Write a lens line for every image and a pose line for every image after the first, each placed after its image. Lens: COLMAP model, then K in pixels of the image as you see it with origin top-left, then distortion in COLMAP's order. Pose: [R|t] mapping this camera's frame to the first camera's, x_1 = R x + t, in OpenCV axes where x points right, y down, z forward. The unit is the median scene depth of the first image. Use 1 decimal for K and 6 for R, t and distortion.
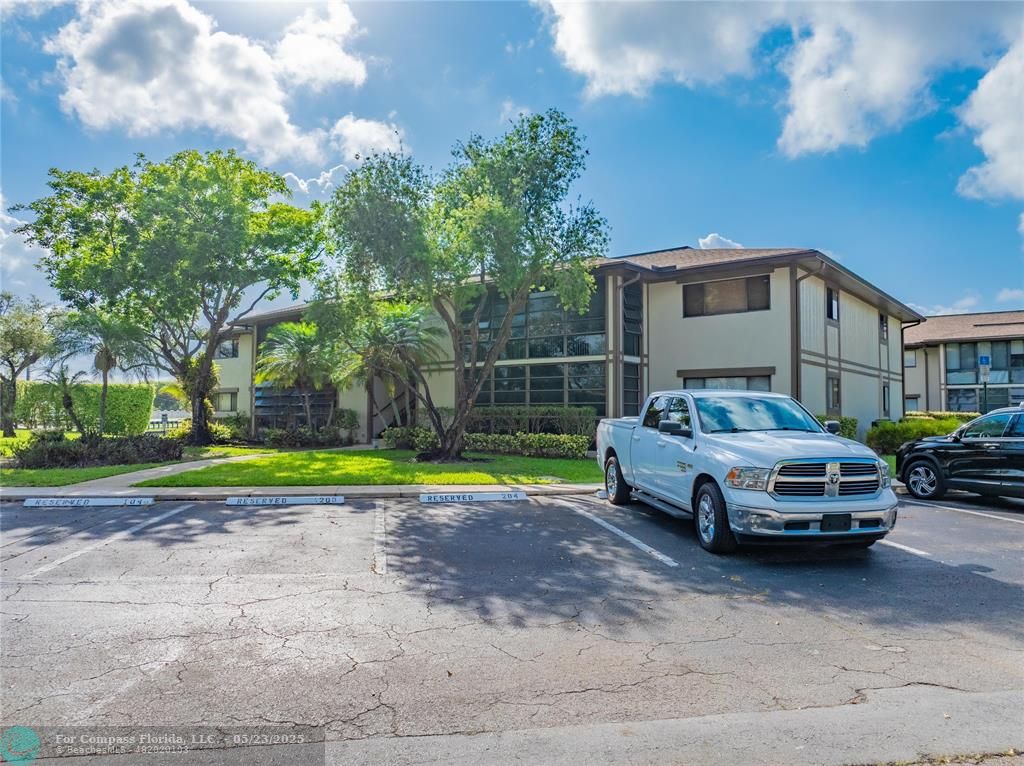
lens RADIAL K [[746.1, 0, 512.0], [0, 746.1, 383.0], [0, 0, 1]] dist [-0.050734, 0.034611]
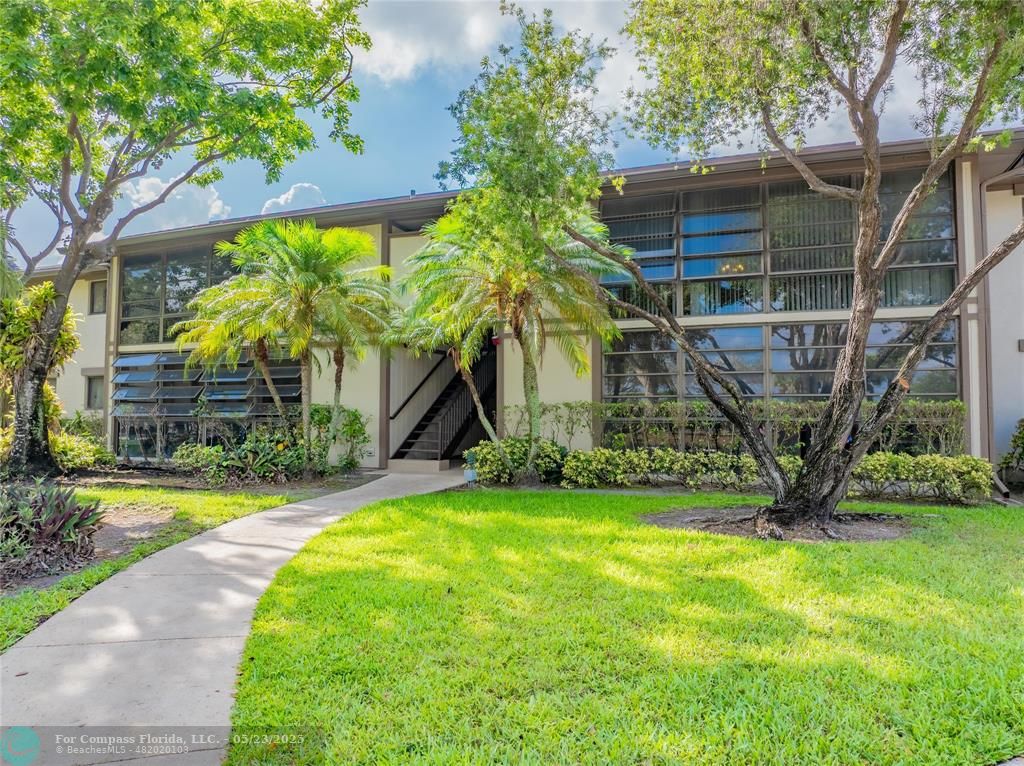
lens RADIAL K [[746.1, 0, 512.0], [0, 746.1, 383.0], [0, 0, 1]] dist [-0.050734, 0.034611]
pose [[0.955454, 0.014402, 0.294787, -0.266700], [-0.013468, 0.999896, -0.005200, 0.020026], [-0.294831, 0.000998, 0.955549, 0.456205]]
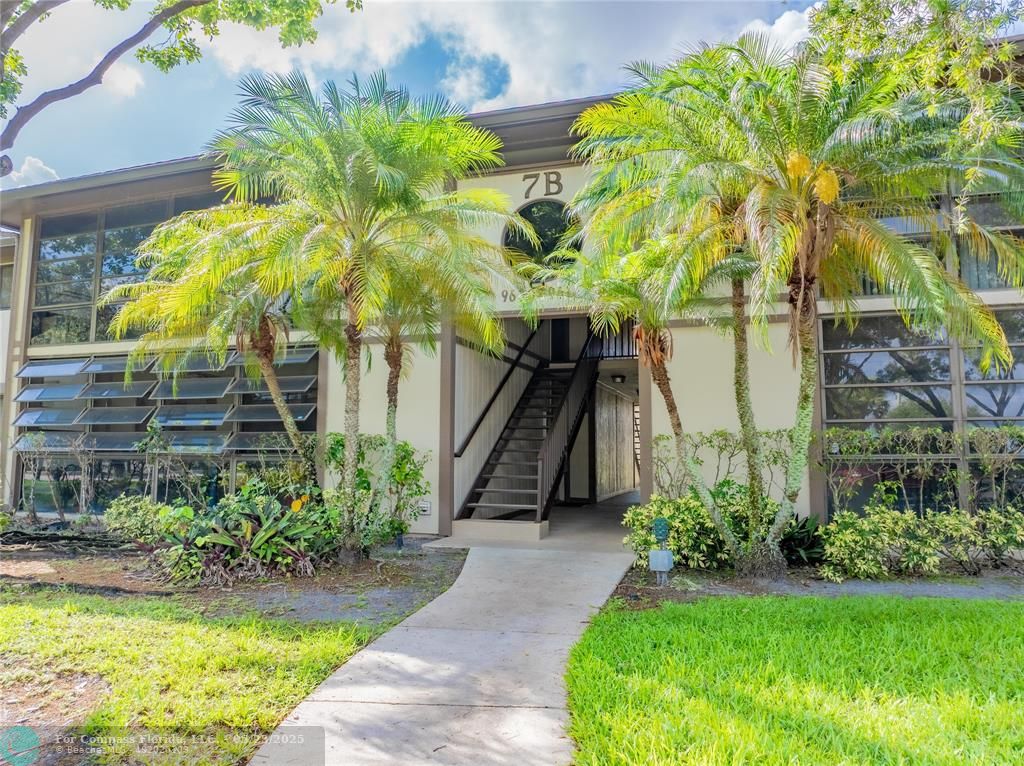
lens RADIAL K [[746.1, 0, 512.0], [0, 746.1, 383.0], [0, 0, 1]] dist [-0.050734, 0.034611]
pose [[0.934401, 0.036493, 0.354348, -0.291561], [-0.017947, 0.998298, -0.055487, 0.029362], [-0.355770, 0.045488, 0.933466, 0.670813]]
